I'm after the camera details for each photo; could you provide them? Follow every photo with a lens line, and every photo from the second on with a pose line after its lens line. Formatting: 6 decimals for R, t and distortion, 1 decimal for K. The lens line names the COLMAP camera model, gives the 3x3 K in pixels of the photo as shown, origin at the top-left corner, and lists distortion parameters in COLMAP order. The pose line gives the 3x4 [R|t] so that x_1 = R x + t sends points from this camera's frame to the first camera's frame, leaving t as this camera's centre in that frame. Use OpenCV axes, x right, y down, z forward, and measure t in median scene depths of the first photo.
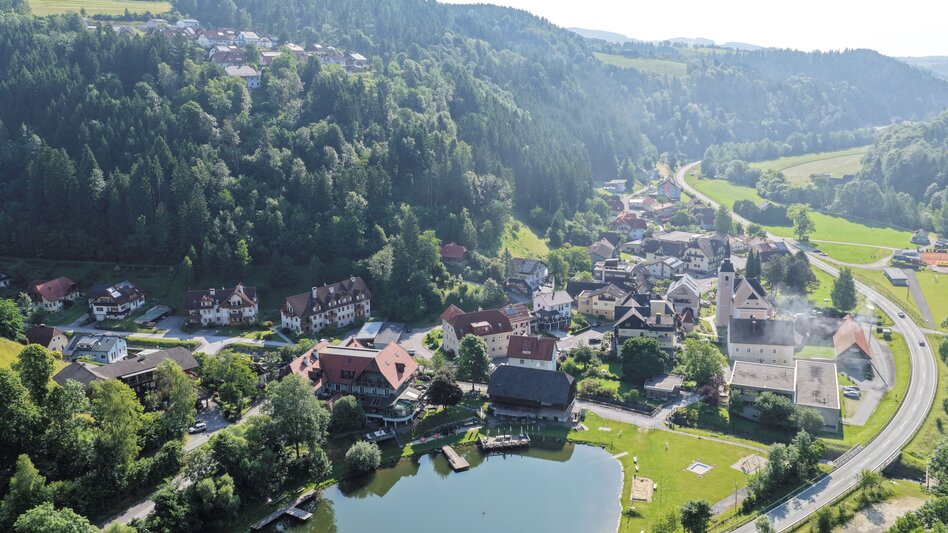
lens RADIAL K [[793.9, 0, 503.5], [0, 793.9, 264.4], [0, 0, 1]] dist [-0.012566, 0.022233]
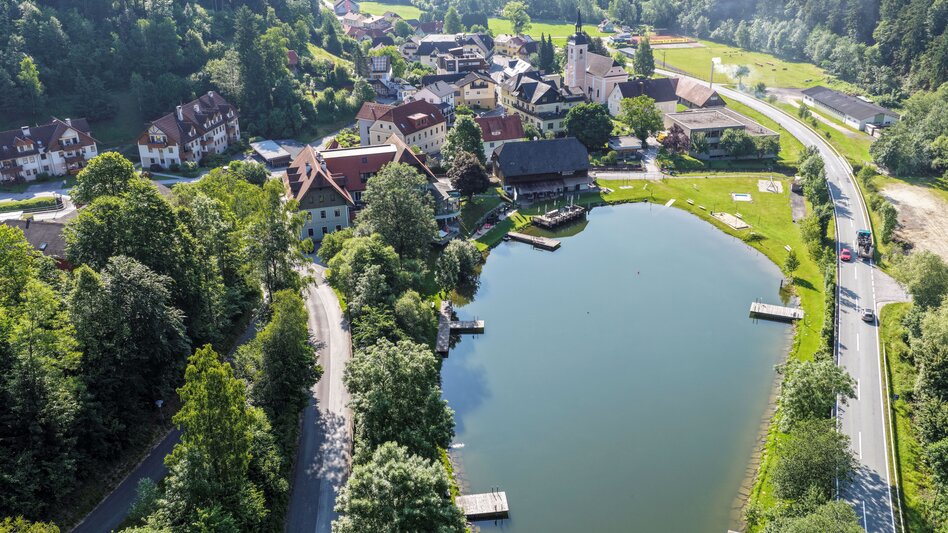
lens RADIAL K [[792.7, 0, 474.0], [0, 792.7, 266.5], [0, 0, 1]] dist [-0.000462, 0.009924]
pose [[0.852909, -0.220501, 0.473209, -0.346378], [0.134432, 0.968621, 0.209049, 0.050828], [-0.504455, -0.114686, 0.855787, 0.176343]]
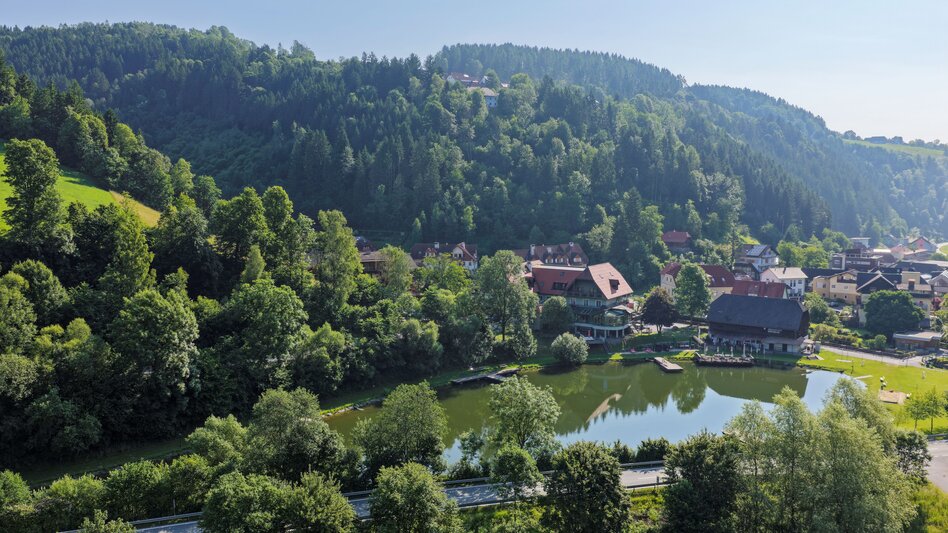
lens RADIAL K [[793.9, 0, 503.5], [0, 793.9, 264.4], [0, 0, 1]] dist [-0.012566, 0.022233]
pose [[0.960182, 0.042568, -0.276113, 0.003172], [-0.083135, 0.987087, -0.136922, 0.173026], [0.266719, 0.154425, 0.951322, 0.037093]]
